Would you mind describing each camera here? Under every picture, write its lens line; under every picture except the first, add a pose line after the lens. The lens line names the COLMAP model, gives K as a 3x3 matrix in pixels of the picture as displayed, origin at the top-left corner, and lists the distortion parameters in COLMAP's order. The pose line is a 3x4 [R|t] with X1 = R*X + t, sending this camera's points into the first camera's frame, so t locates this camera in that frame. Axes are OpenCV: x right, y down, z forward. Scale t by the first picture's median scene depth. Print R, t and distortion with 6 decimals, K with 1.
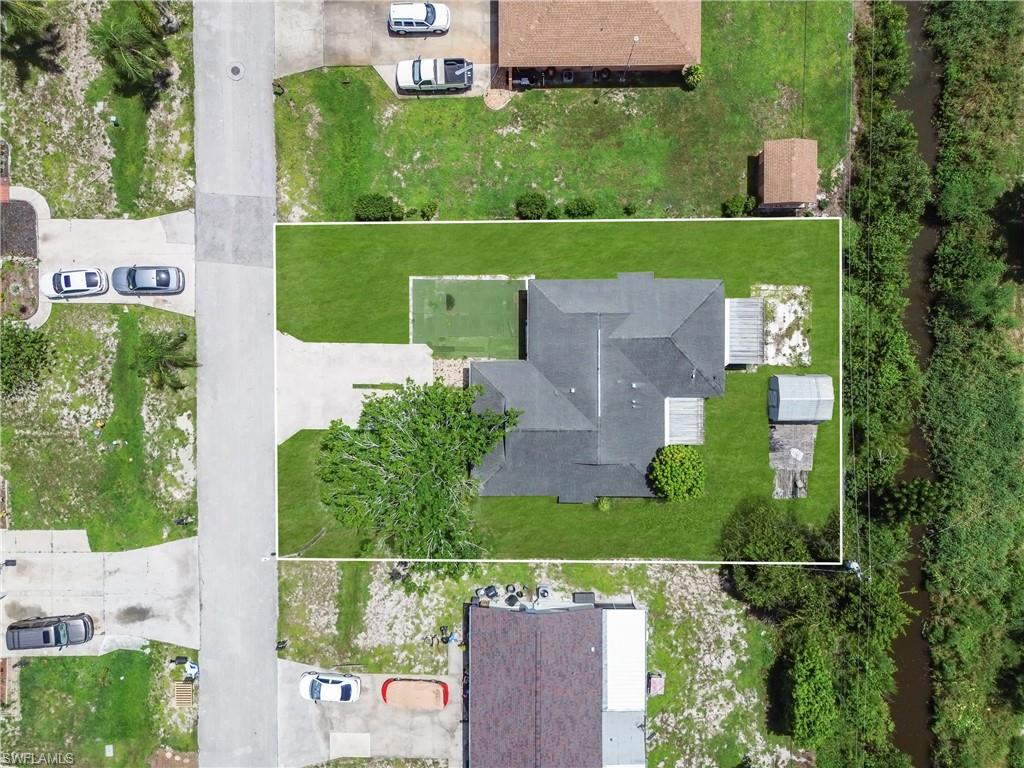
lens RADIAL K [[717.7, 0, 512.0], [0, 717.7, 384.0], [0, 0, 1]] dist [0.083885, -0.086113]
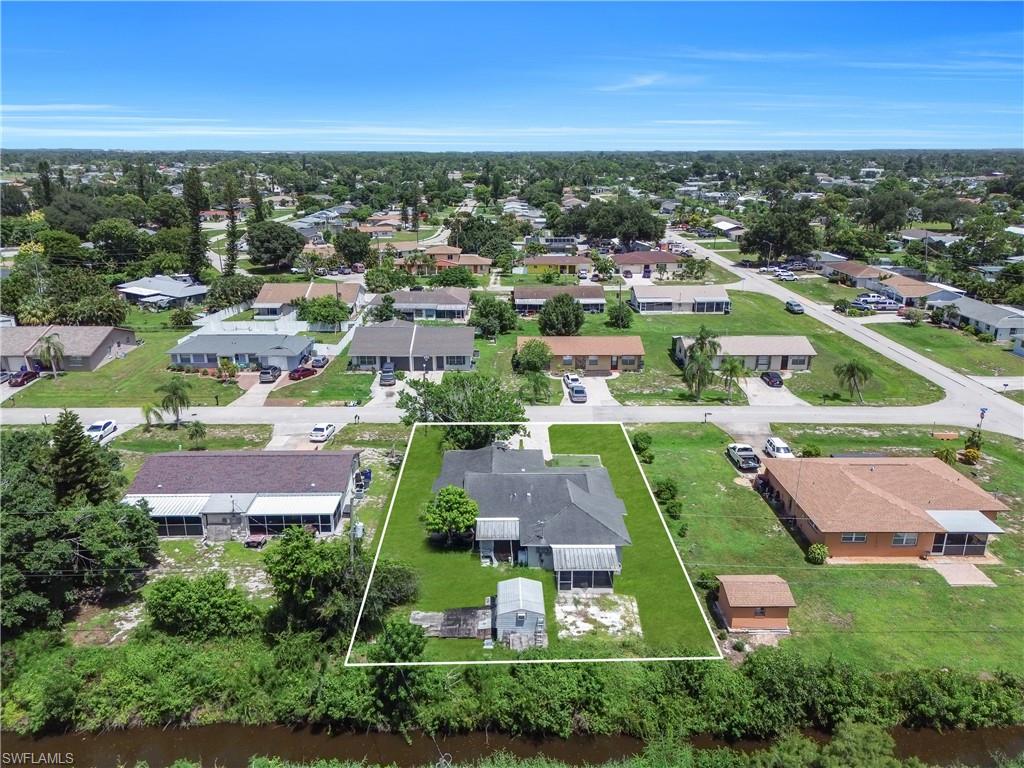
lens RADIAL K [[717.7, 0, 512.0], [0, 717.7, 384.0], [0, 0, 1]] dist [0.083885, -0.086113]
pose [[0.011612, 0.320412, -0.947207, 1.151129], [-0.999802, -0.011614, -0.016185, 0.047161], [-0.016187, 0.947207, 0.320214, 0.416112]]
